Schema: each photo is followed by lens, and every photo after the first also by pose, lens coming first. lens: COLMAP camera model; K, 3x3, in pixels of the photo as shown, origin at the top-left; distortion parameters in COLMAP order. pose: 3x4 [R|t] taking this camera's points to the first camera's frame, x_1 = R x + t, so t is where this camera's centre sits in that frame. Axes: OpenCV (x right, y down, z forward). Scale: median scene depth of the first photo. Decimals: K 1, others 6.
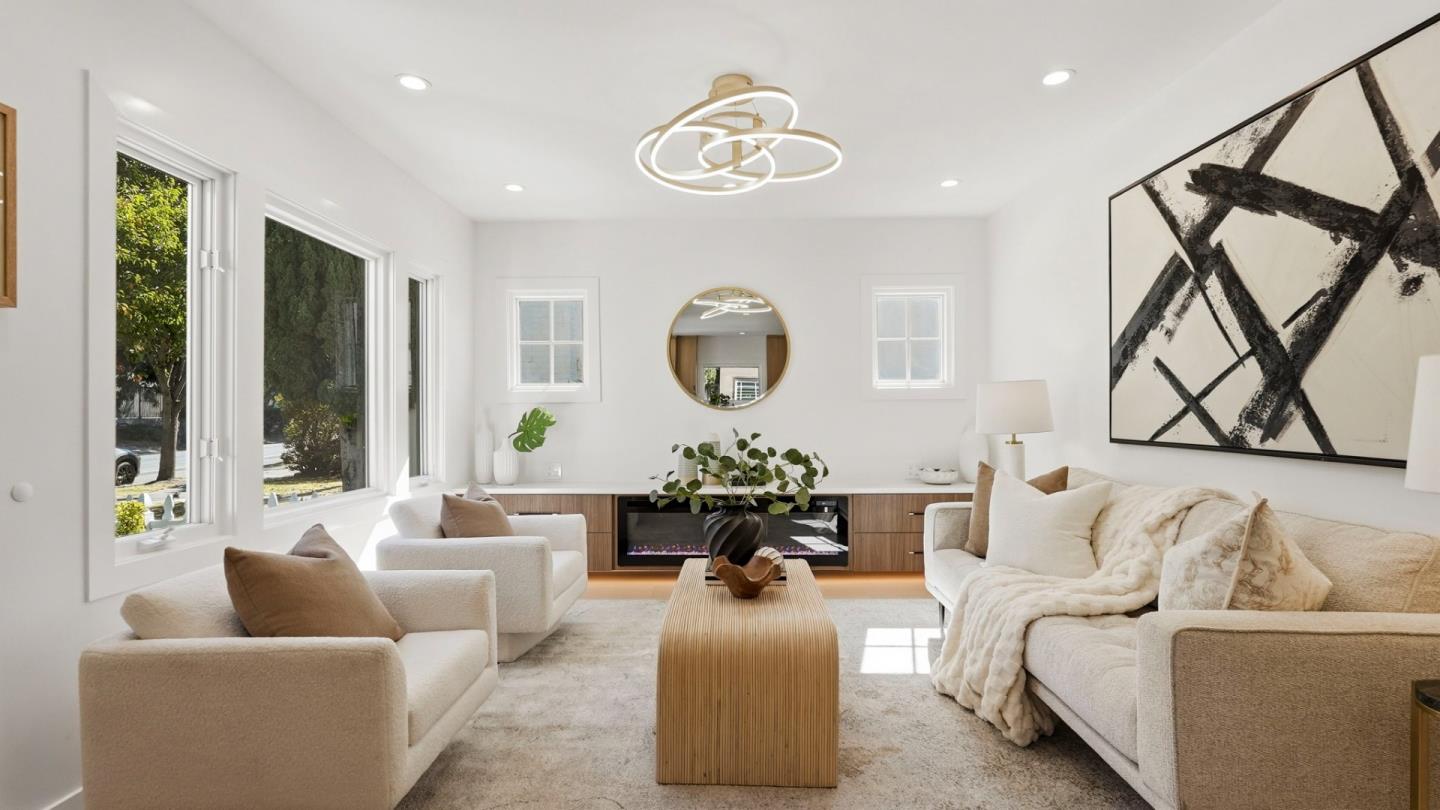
lens RADIAL K [[654.3, 0, 720.0], [0, 654.3, 405.0], [0, 0, 1]] dist [-0.004746, -0.000349]
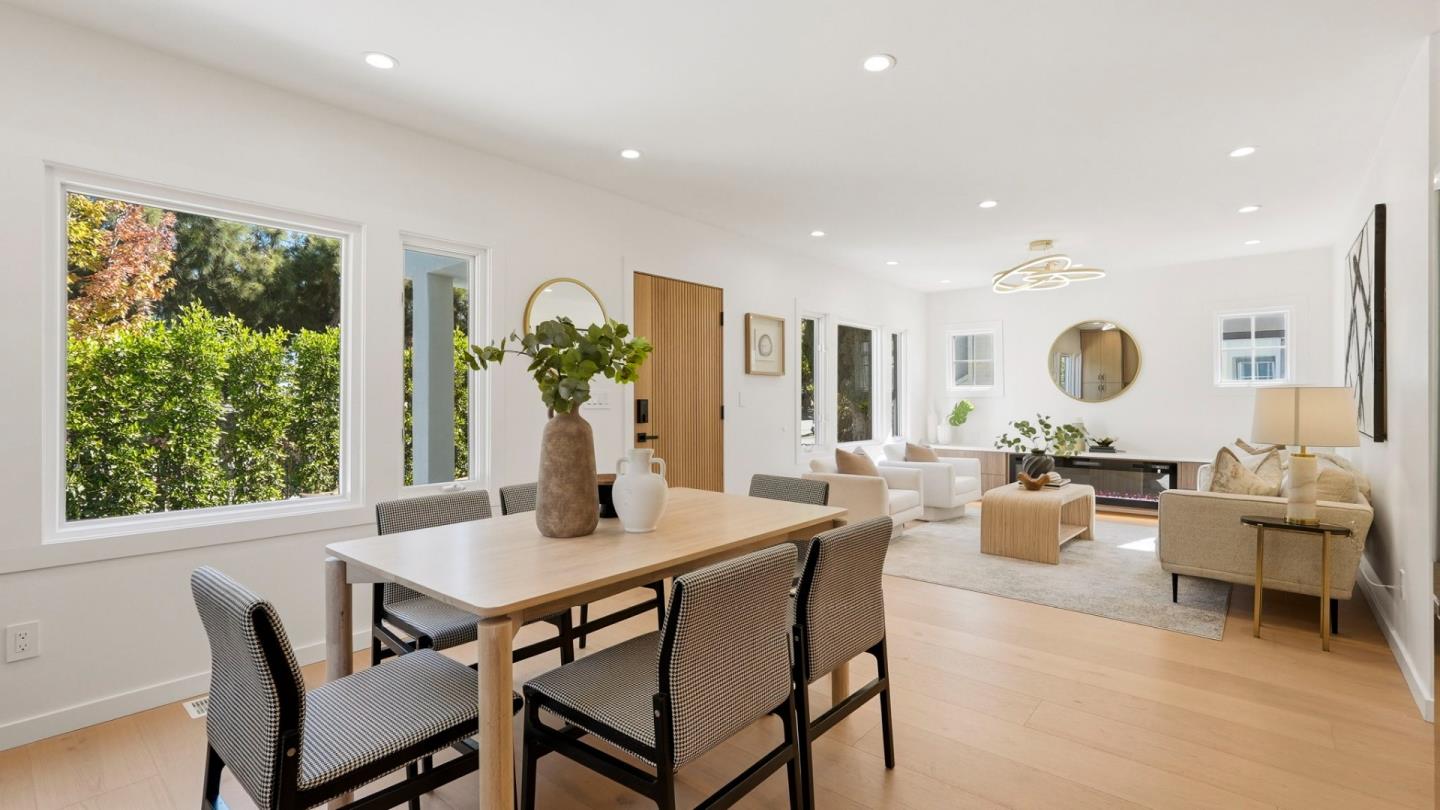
lens RADIAL K [[654.3, 0, 720.0], [0, 654.3, 405.0], [0, 0, 1]] dist [-0.004746, -0.000349]
pose [[0.760877, 0.007710, -0.648850, 0.468296], [0.008287, 0.999732, 0.021597, -0.035462], [0.648843, -0.021810, 0.760609, -0.957447]]
